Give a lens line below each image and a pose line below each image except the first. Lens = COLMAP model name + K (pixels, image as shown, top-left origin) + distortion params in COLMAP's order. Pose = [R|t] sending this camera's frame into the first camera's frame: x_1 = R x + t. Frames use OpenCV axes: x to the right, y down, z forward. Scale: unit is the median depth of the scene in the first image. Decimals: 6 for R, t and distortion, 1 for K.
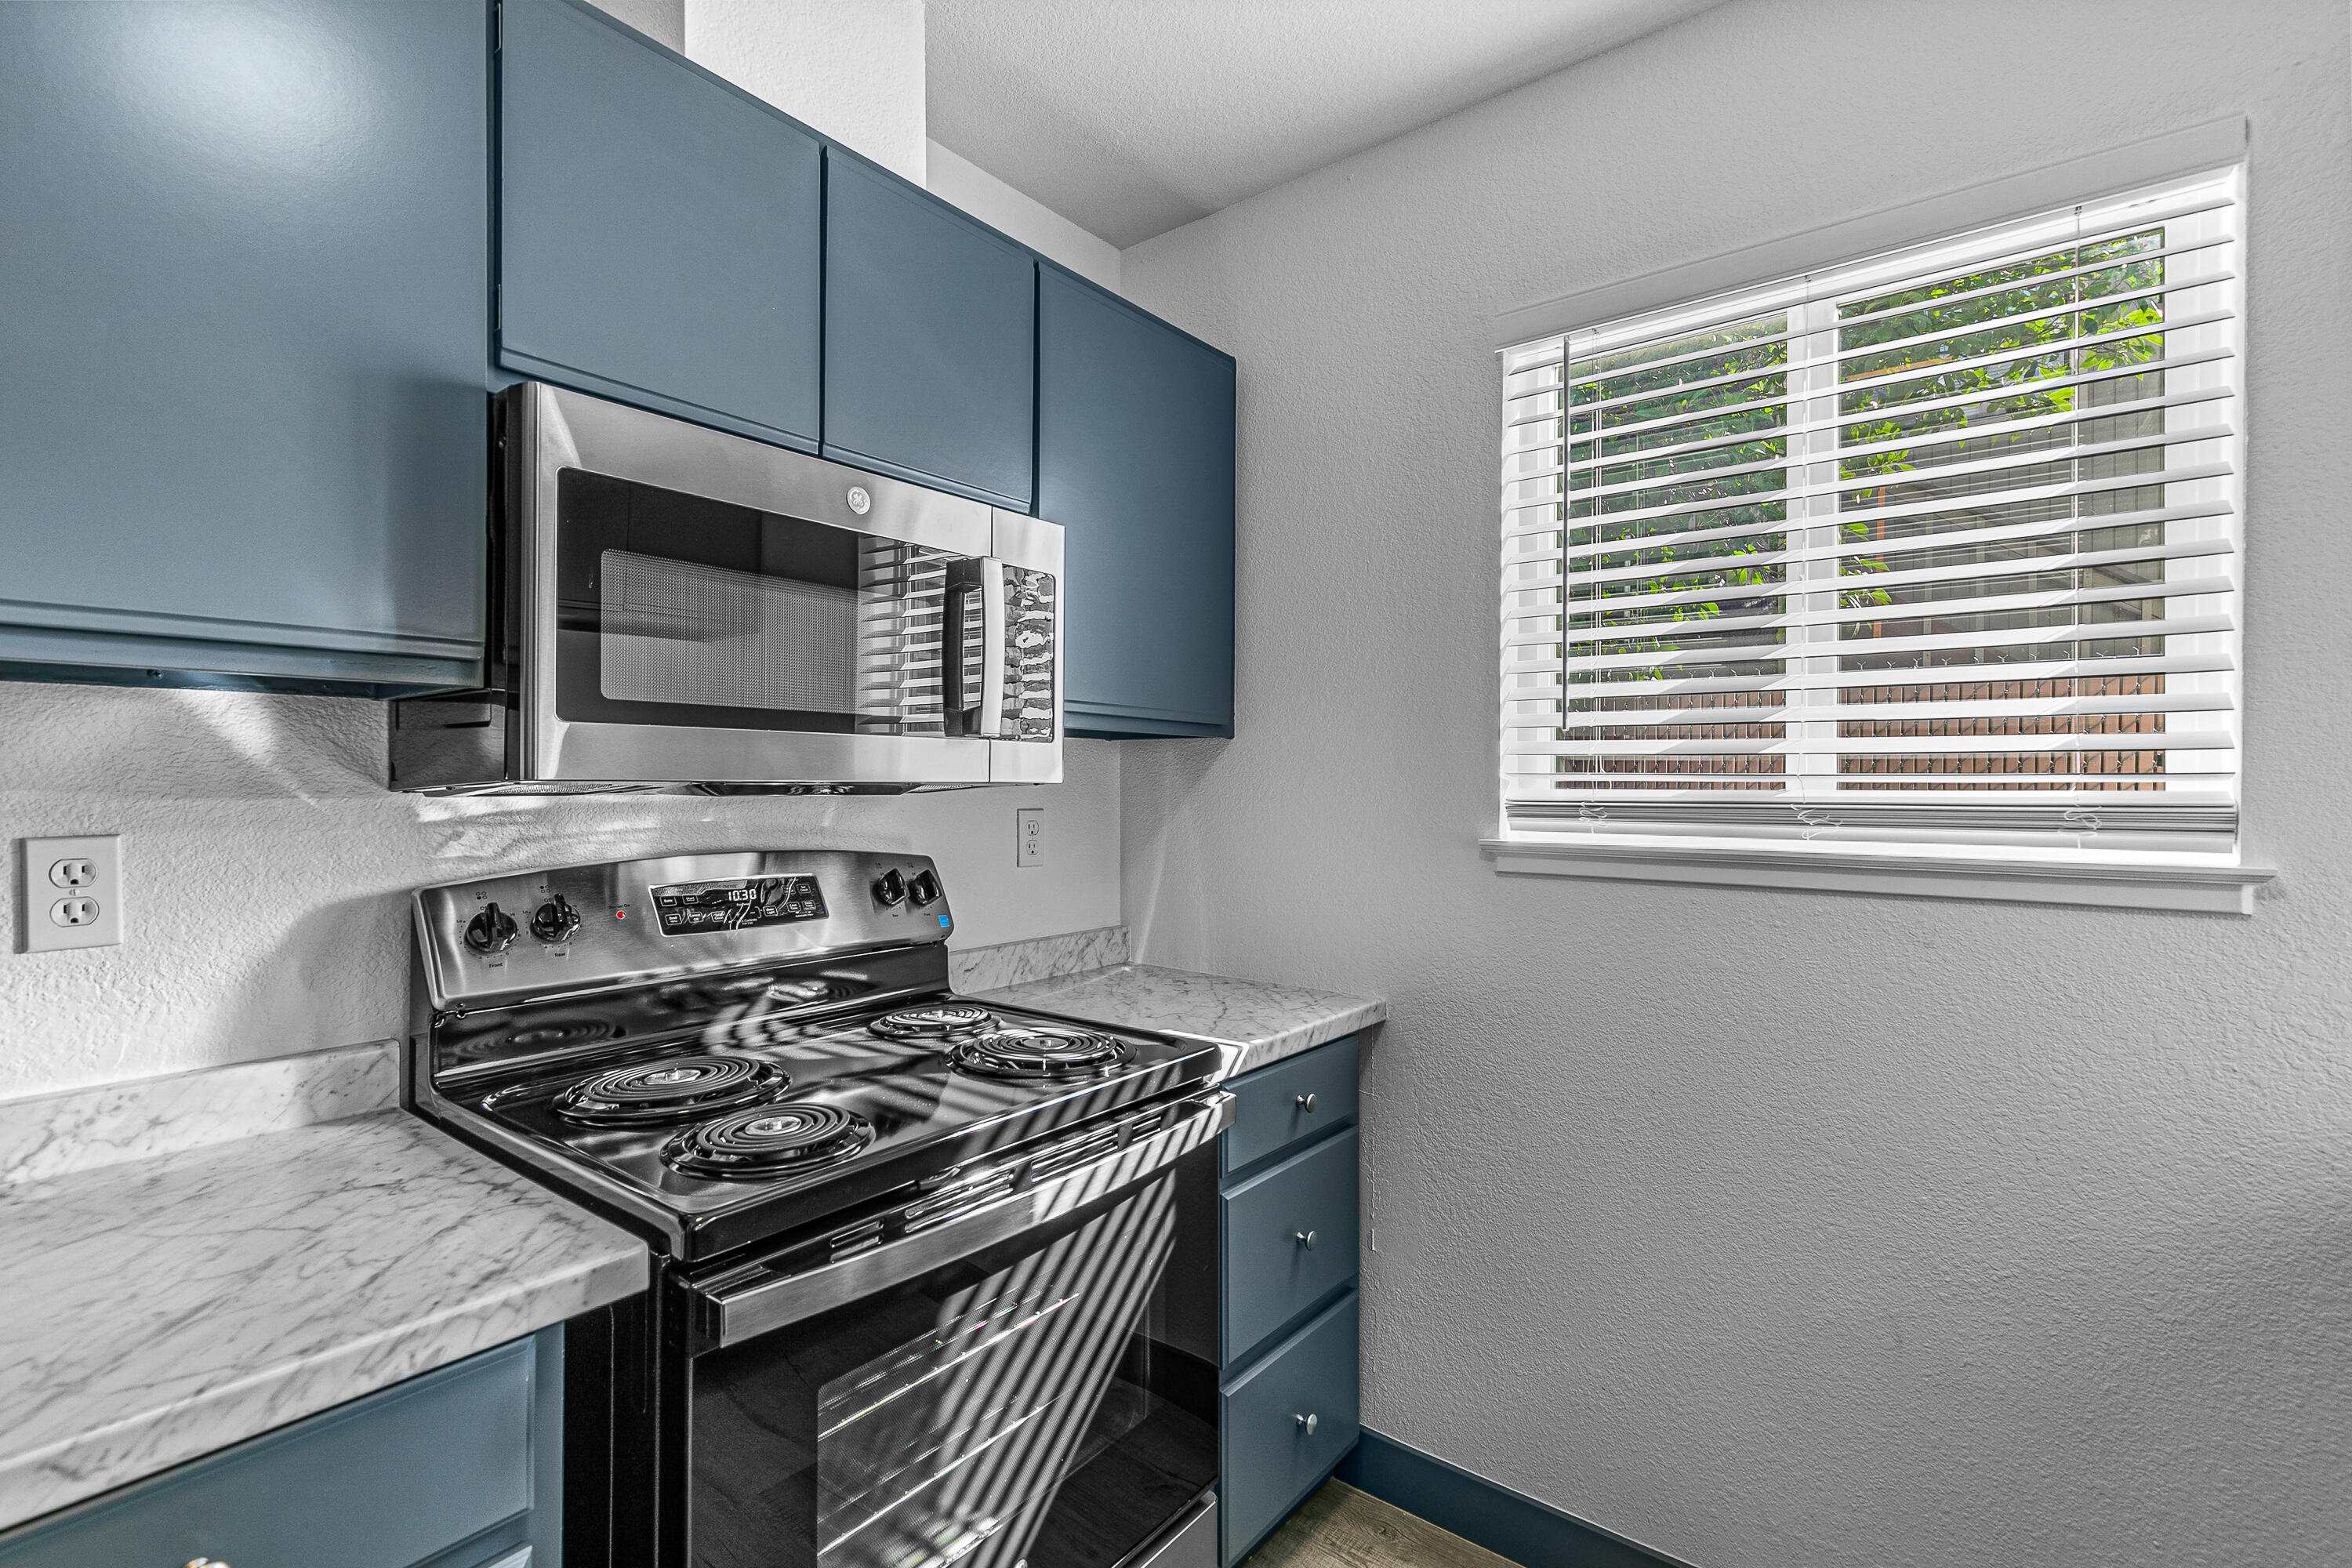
lens RADIAL K [[1070.5, 0, 1175.3], [0, 1070.5, 778.0], [0, 0, 1]] dist [-0.000777, -0.000532]
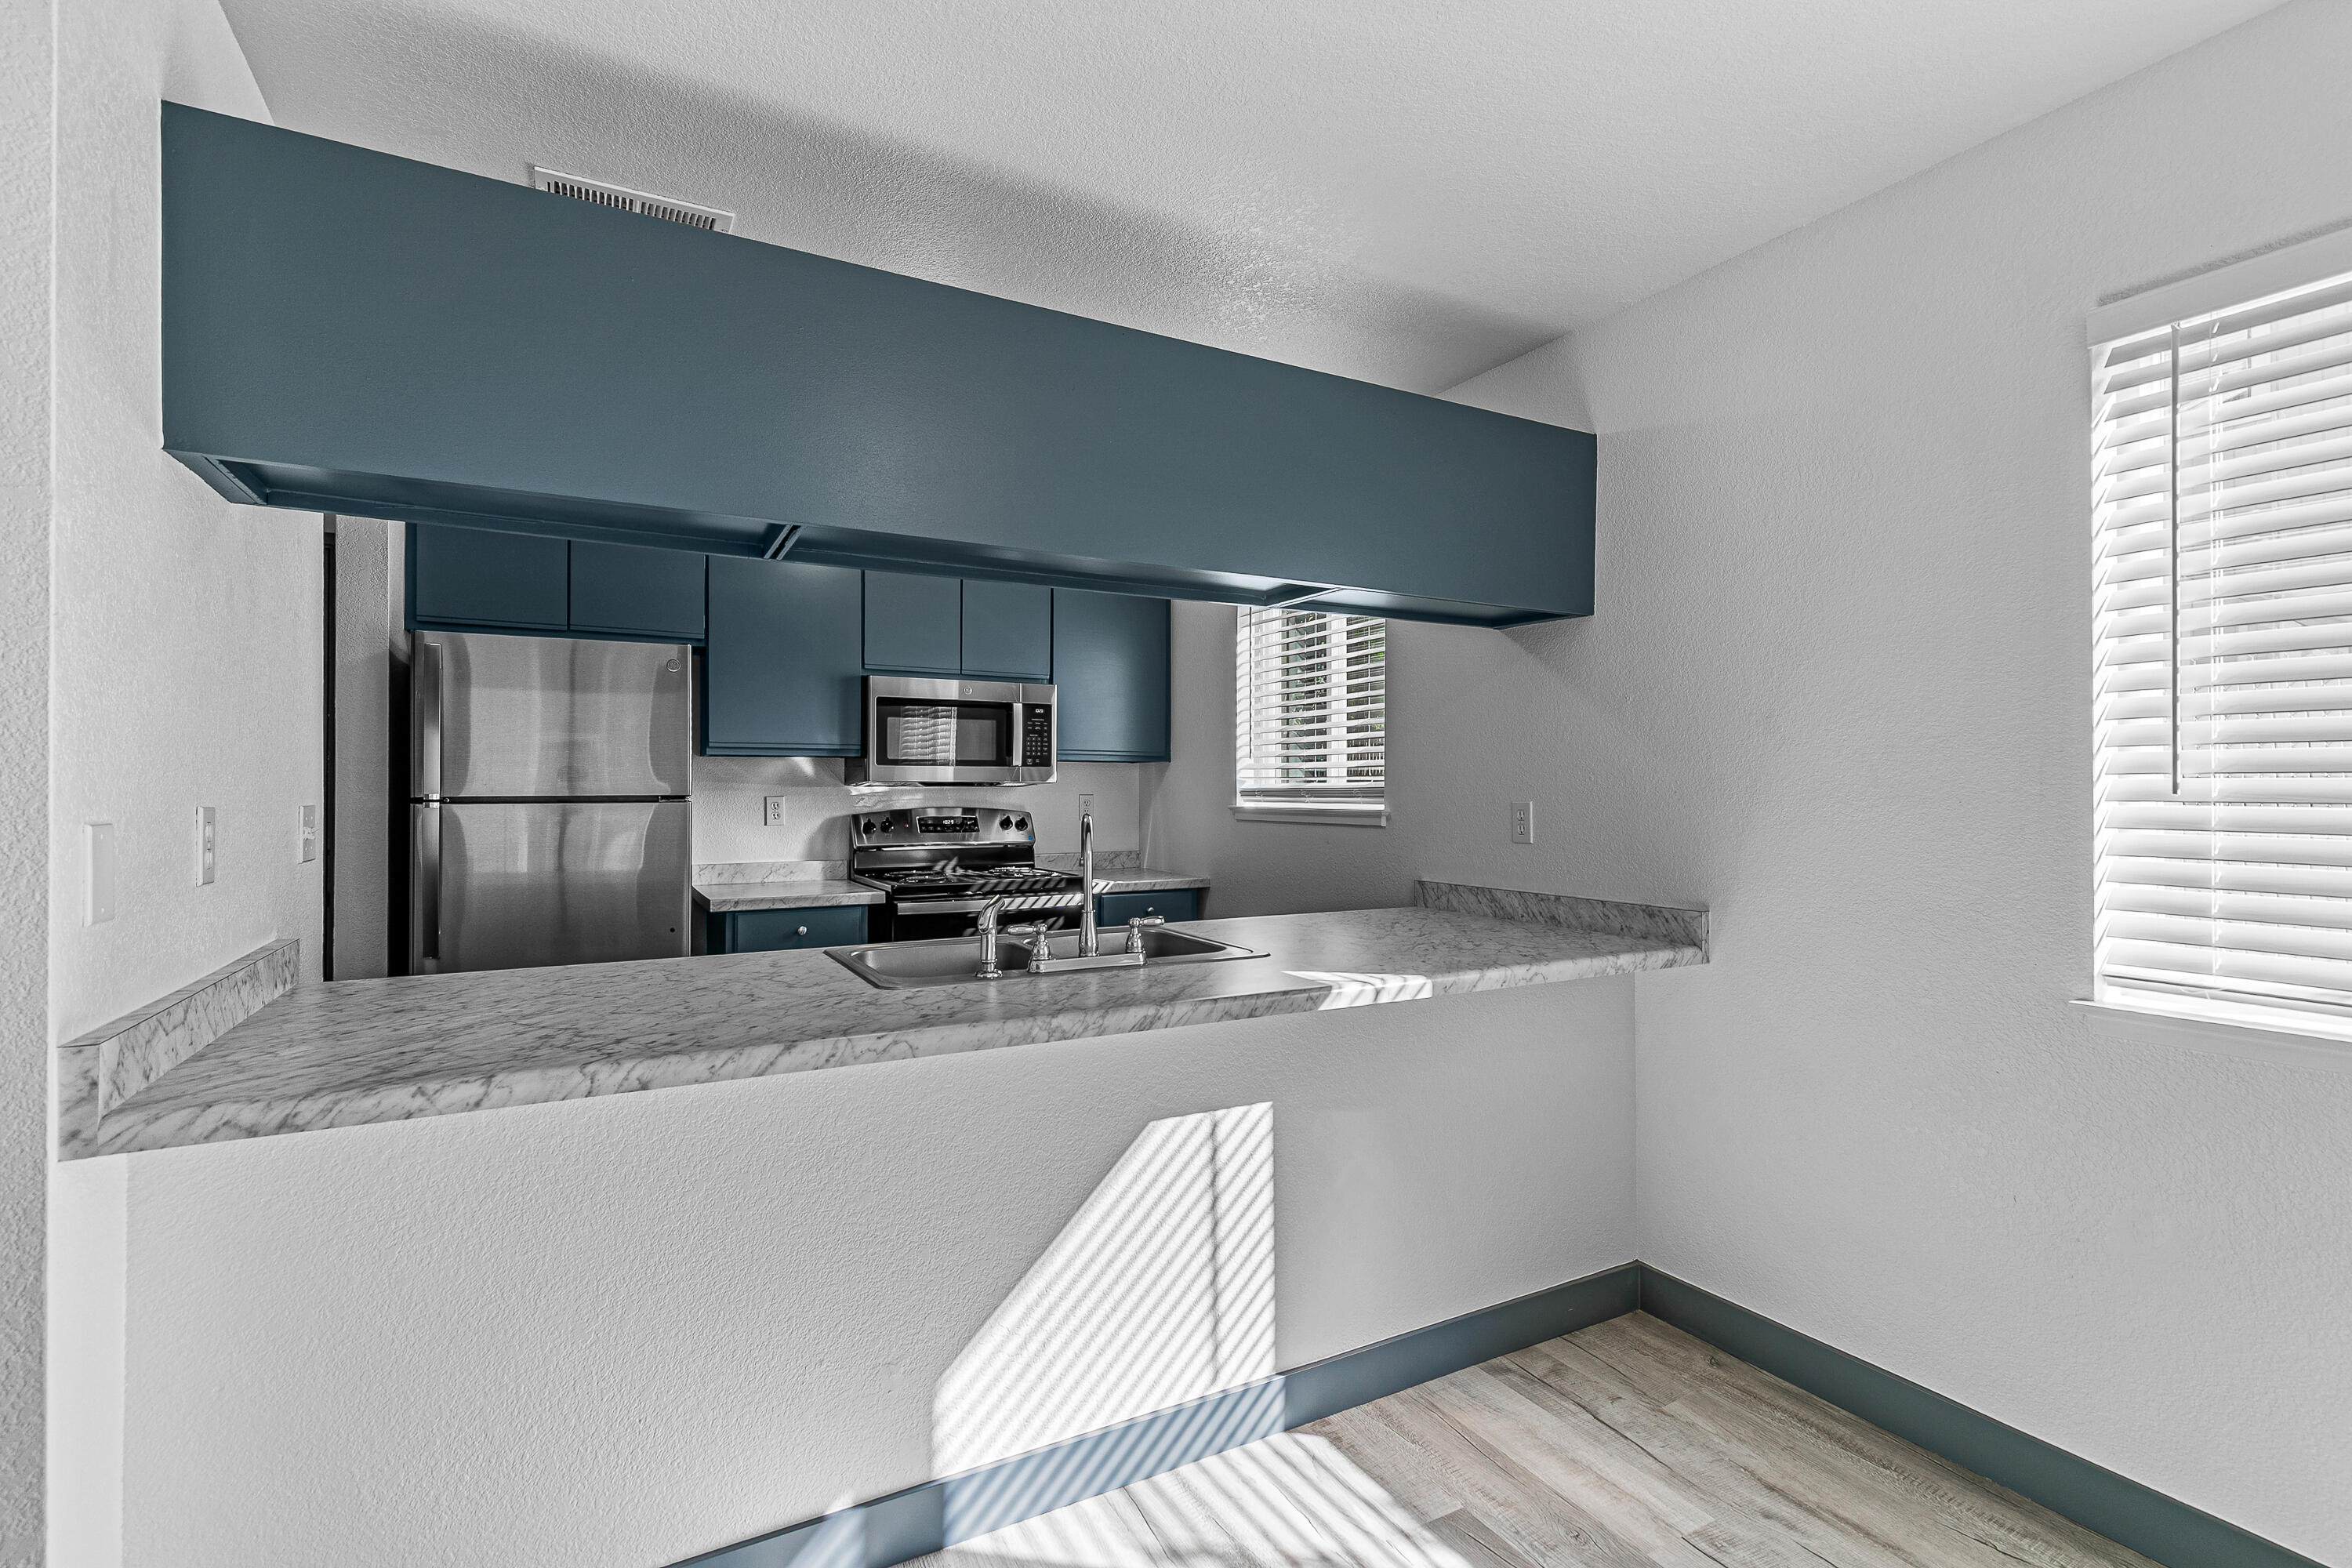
lens RADIAL K [[1076.1, 0, 1177.5], [0, 1076.1, 789.3], [0, 0, 1]] dist [-0.000130, -0.000092]
pose [[0.921104, -0.003481, -0.389300, 1.240926], [0.006124, 0.999966, 0.005549, 0.009783], [0.389268, -0.007495, 0.921094, -1.369854]]
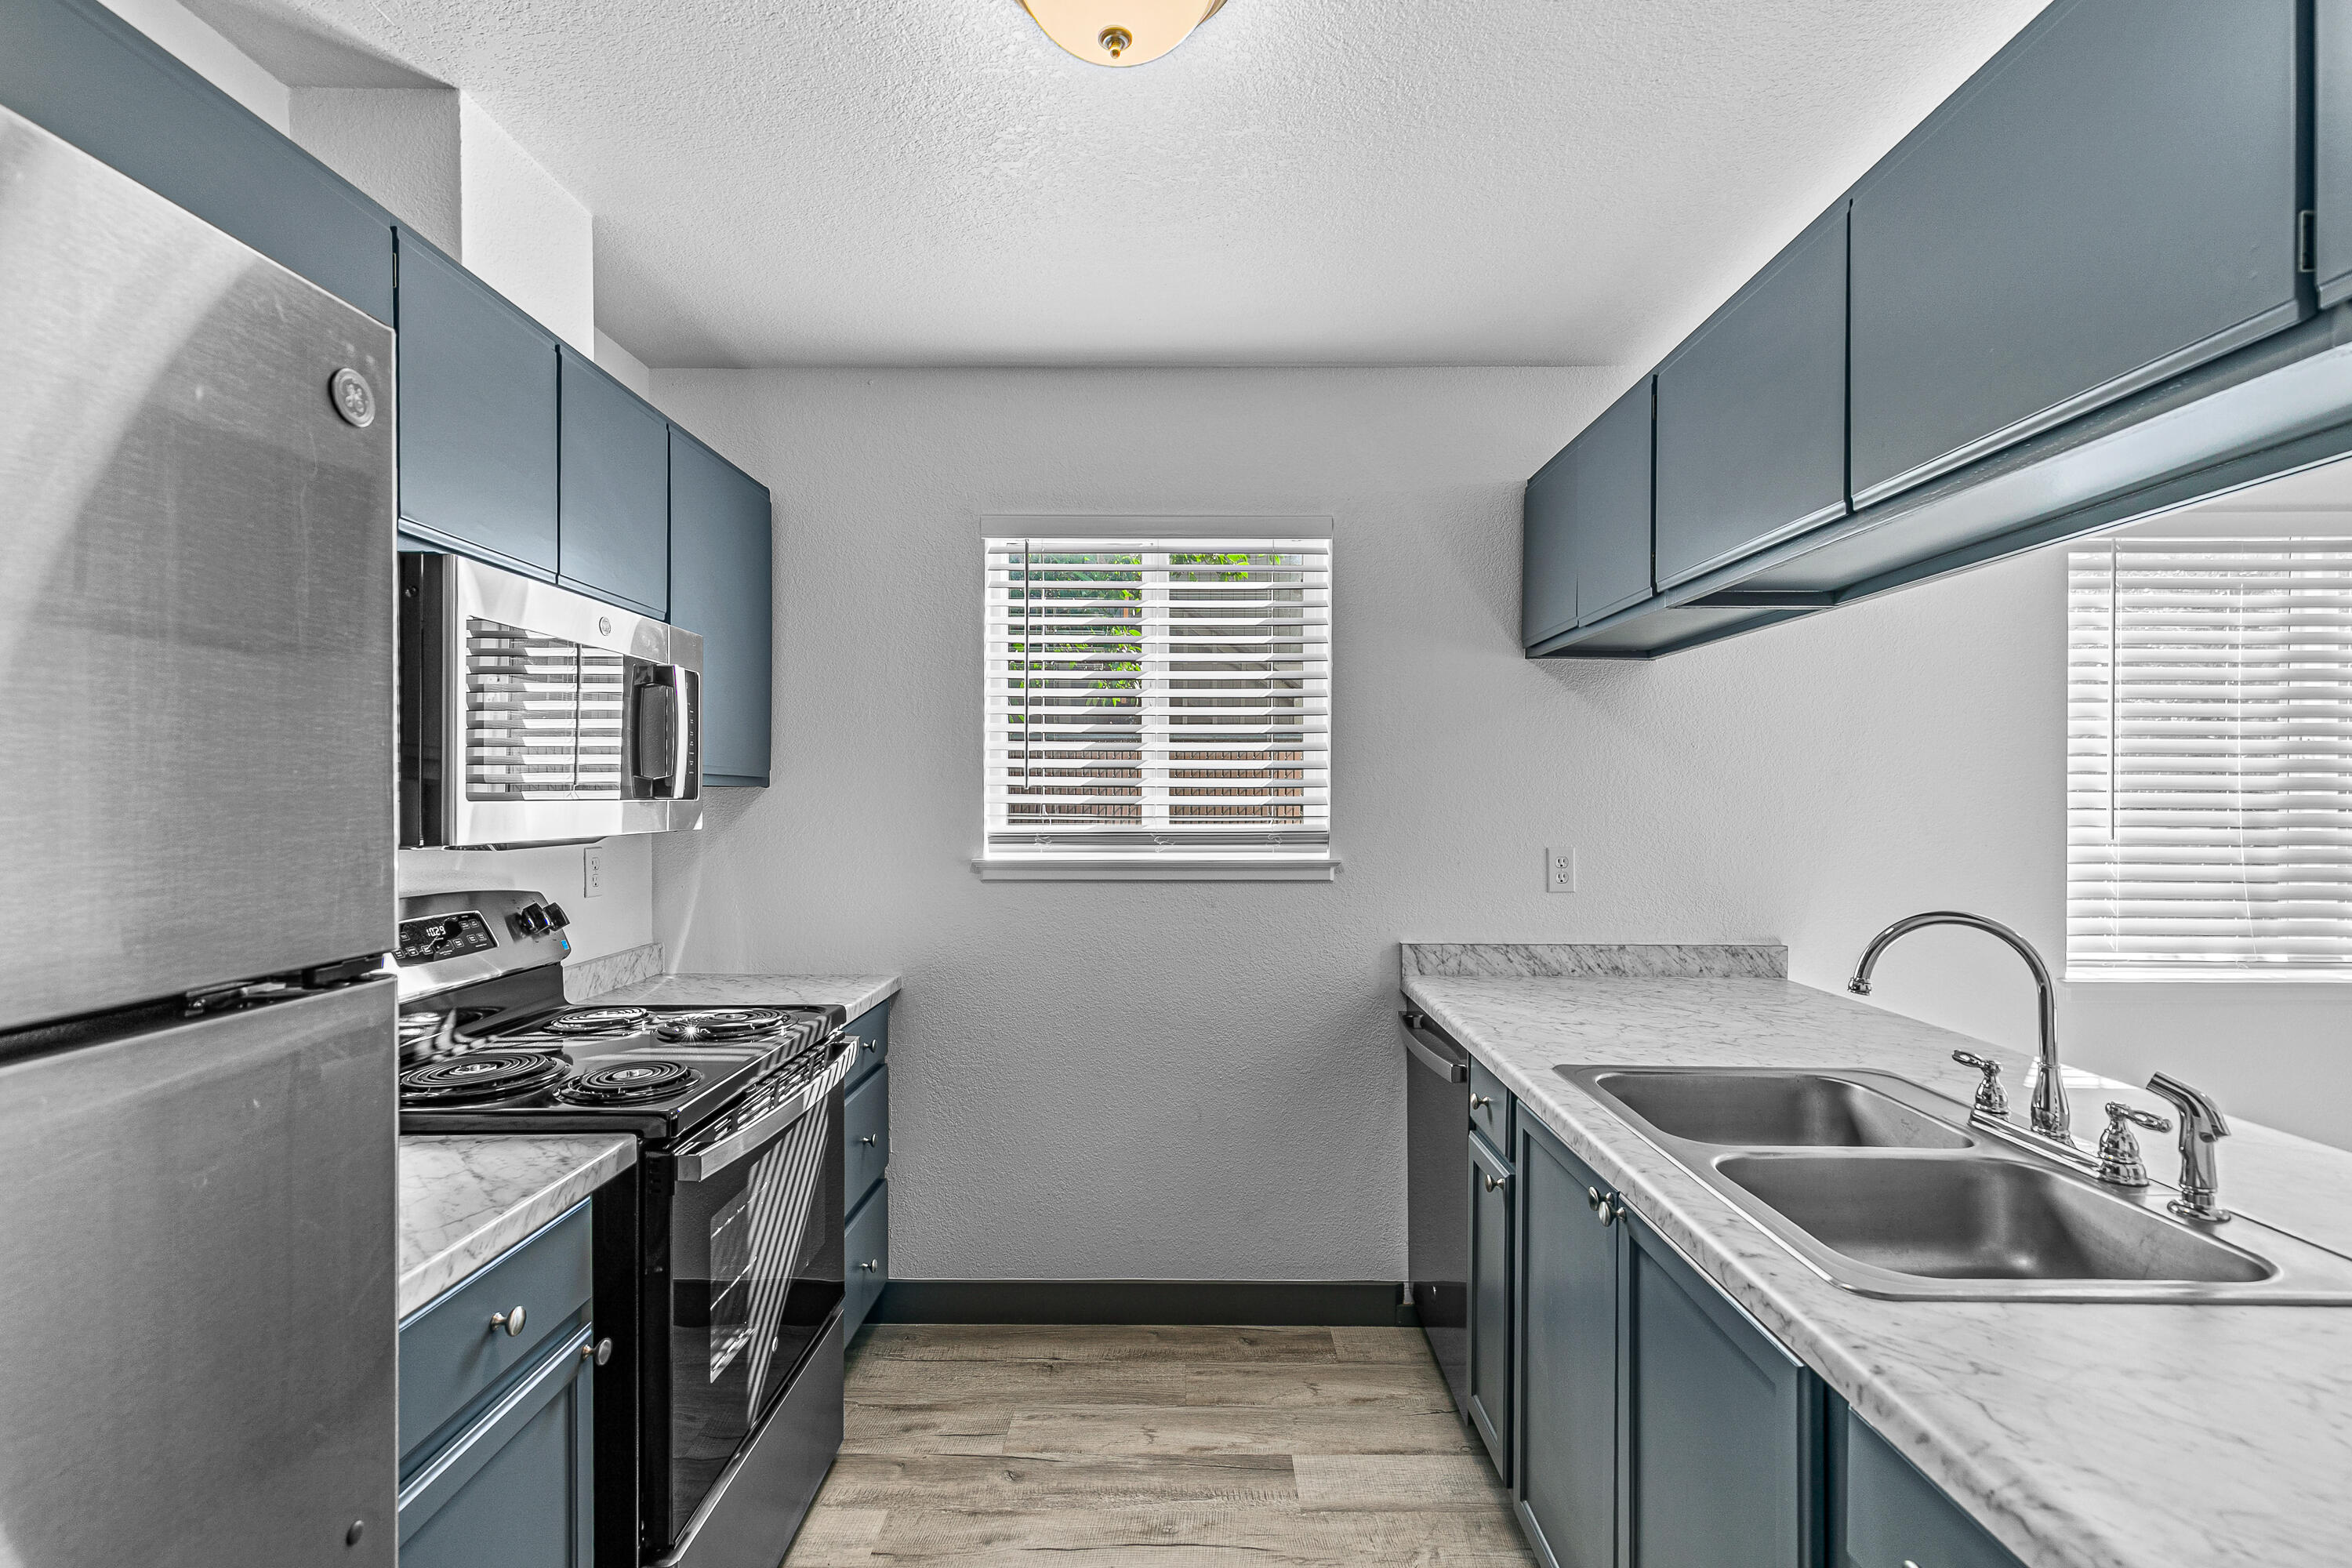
lens RADIAL K [[1103.6, 0, 1176.0], [0, 1103.6, 784.0], [0, 0, 1]] dist [0.036622, -0.000234]
pose [[0.791258, 0.004229, 0.611468, -0.509368], [-0.001807, 0.999988, -0.004577, -0.049081], [-0.611480, 0.002516, 0.791256, -0.478627]]
